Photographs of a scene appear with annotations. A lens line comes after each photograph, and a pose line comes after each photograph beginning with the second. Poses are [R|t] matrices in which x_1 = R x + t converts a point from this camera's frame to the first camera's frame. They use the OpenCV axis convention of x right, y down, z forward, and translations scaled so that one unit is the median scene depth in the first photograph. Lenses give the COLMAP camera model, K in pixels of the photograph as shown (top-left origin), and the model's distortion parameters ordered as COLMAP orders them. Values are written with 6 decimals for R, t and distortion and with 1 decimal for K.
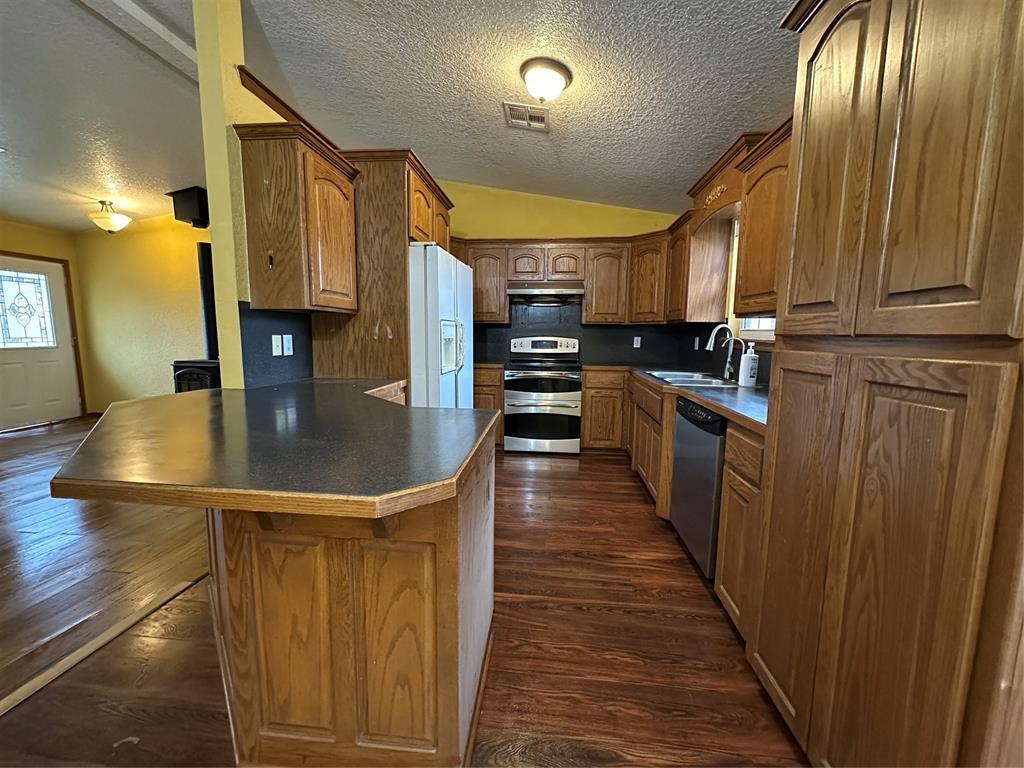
lens RADIAL K [[411.2, 0, 509.8], [0, 411.2, 382.7], [0, 0, 1]] dist [-0.000133, 0.000076]
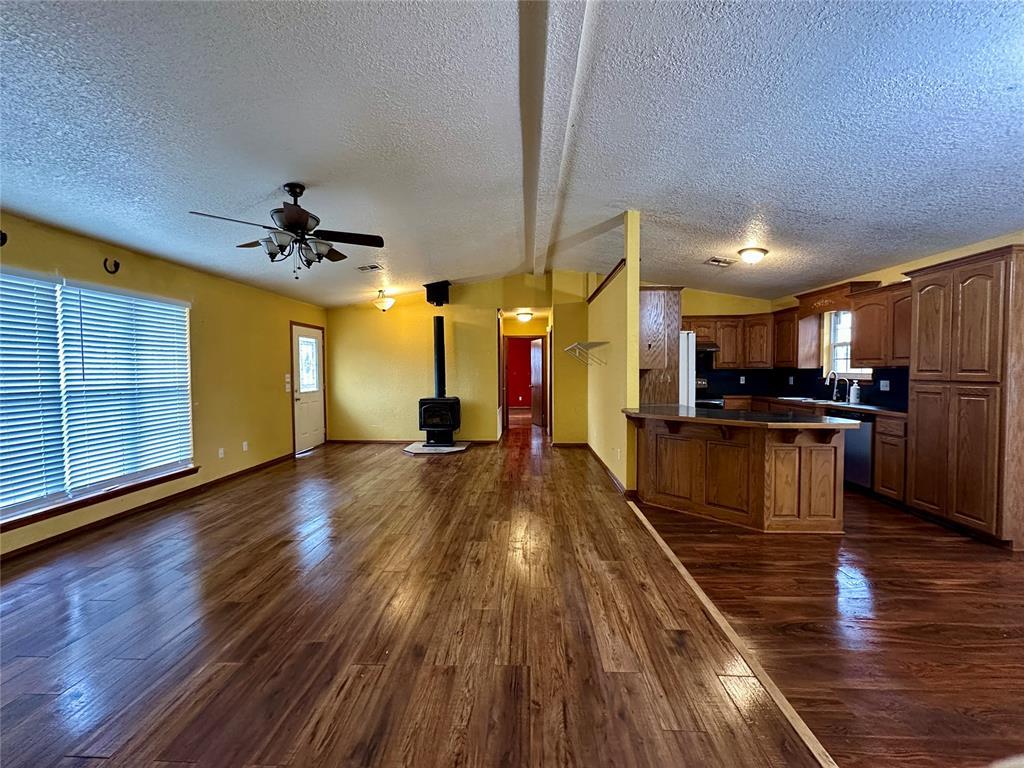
lens RADIAL K [[411.2, 0, 515.5], [0, 411.2, 383.3], [0, 0, 1]] dist [-0.000133, 0.000076]
pose [[0.997419, -0.018684, 0.069321, -1.105984], [0.024626, 0.996000, -0.085889, 0.041202], [-0.067439, 0.087374, 0.993890, -0.792684]]
